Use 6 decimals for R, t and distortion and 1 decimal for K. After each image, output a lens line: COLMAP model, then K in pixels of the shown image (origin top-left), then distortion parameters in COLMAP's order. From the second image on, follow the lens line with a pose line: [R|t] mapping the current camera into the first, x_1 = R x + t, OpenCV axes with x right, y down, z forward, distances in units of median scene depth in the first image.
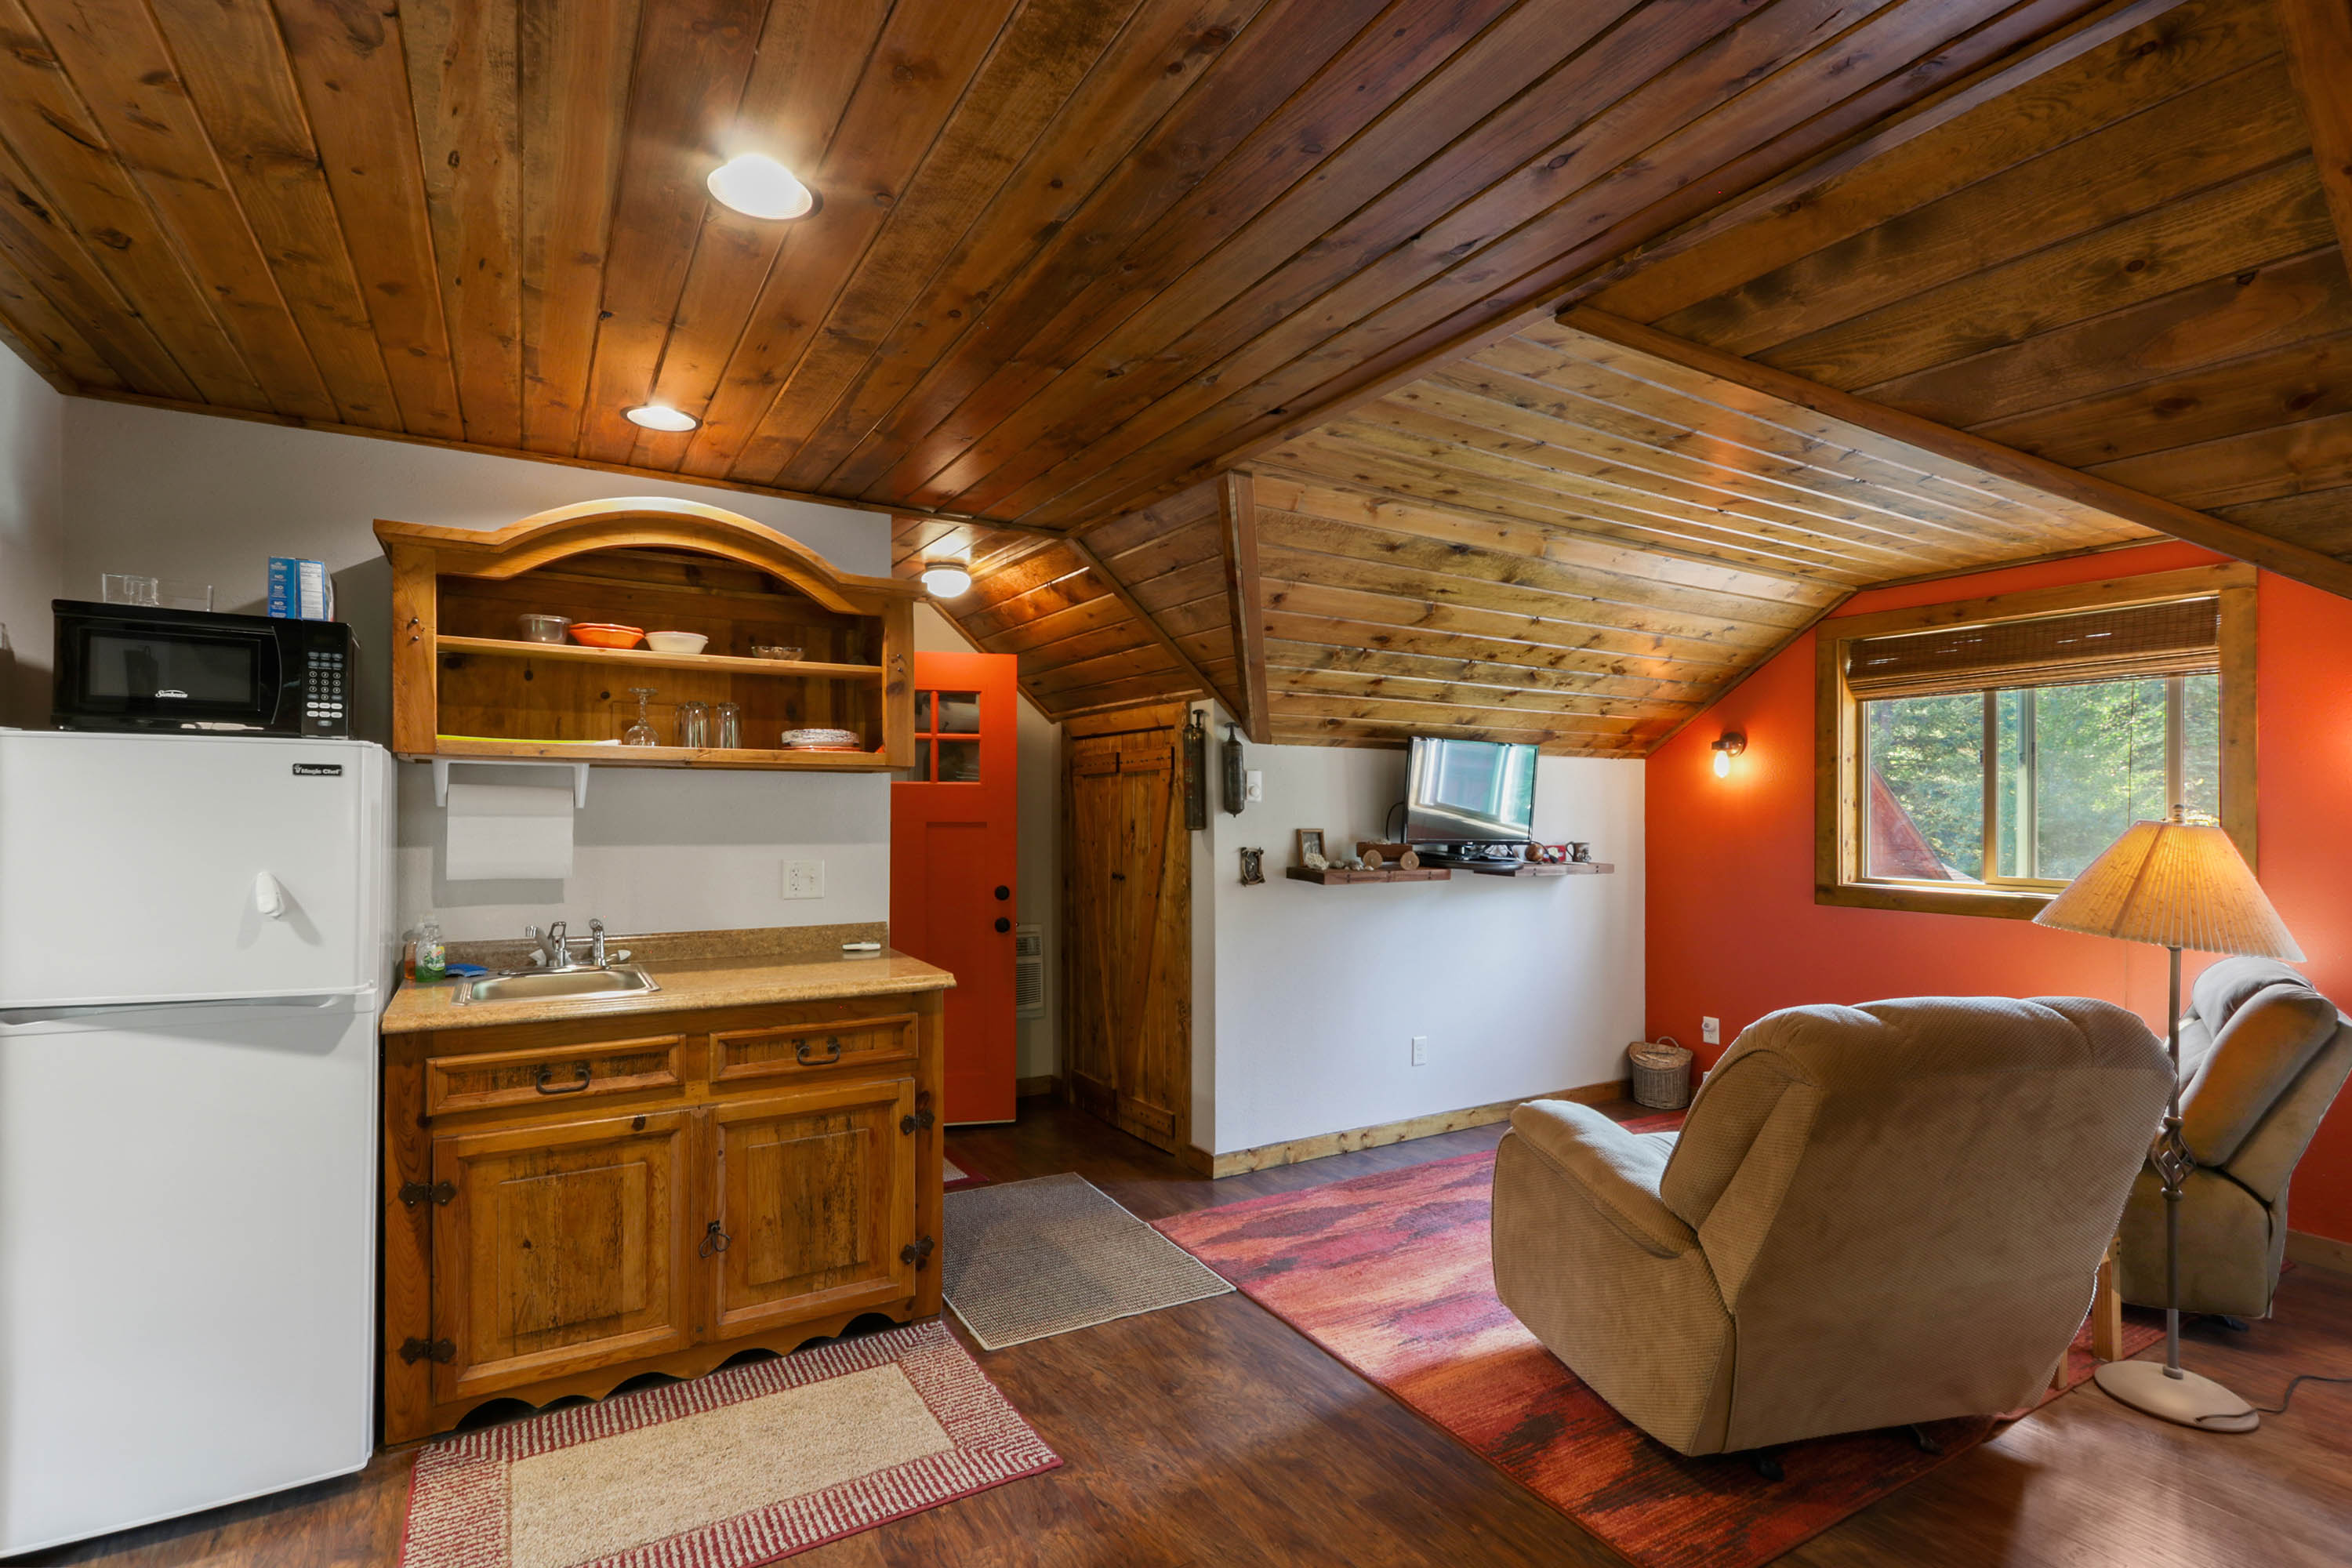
lens RADIAL K [[1084.2, 0, 1172.0], [0, 1084.2, 801.2], [0, 0, 1]] dist [-0.002659, 0.004549]
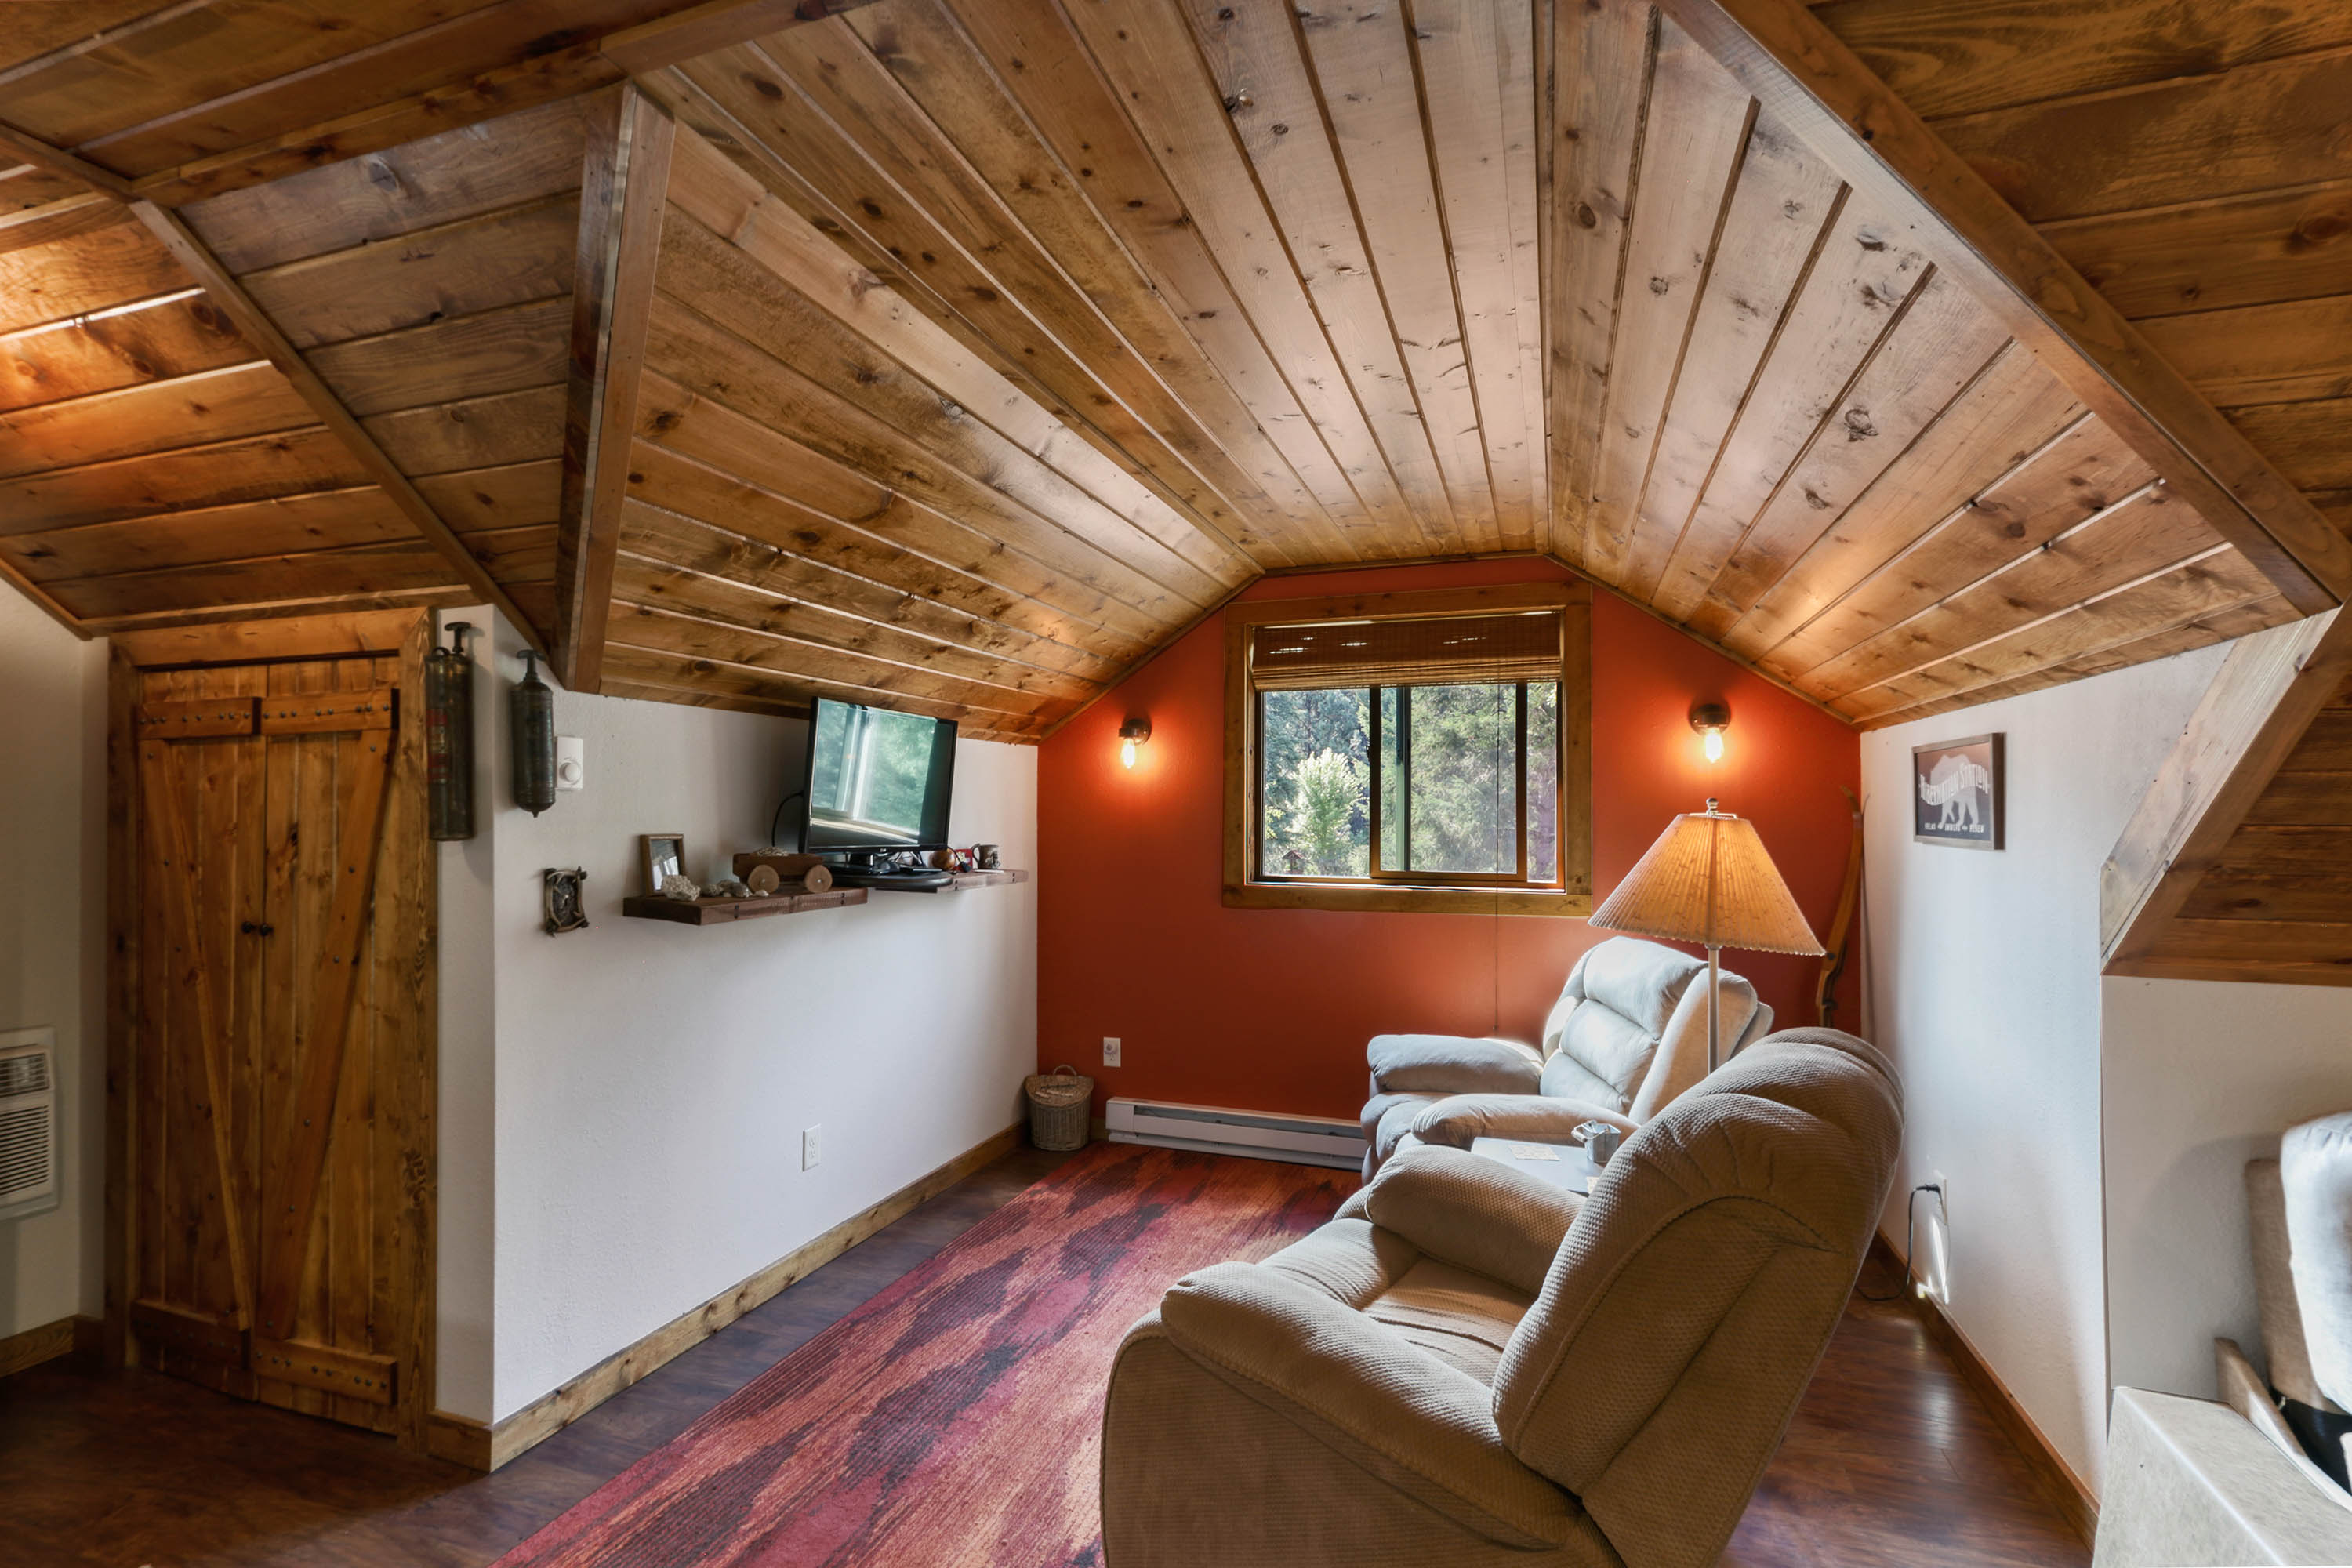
lens RADIAL K [[1084.2, 0, 1145.8], [0, 1084.2, 798.4], [0, 0, 1]] dist [-0.002659, 0.004549]
pose [[0.783199, 0.004316, 0.621757, -0.042636], [-0.005031, 0.999987, -0.000603, 0.003533], [-0.621751, -0.002656, 0.783210, 0.336044]]
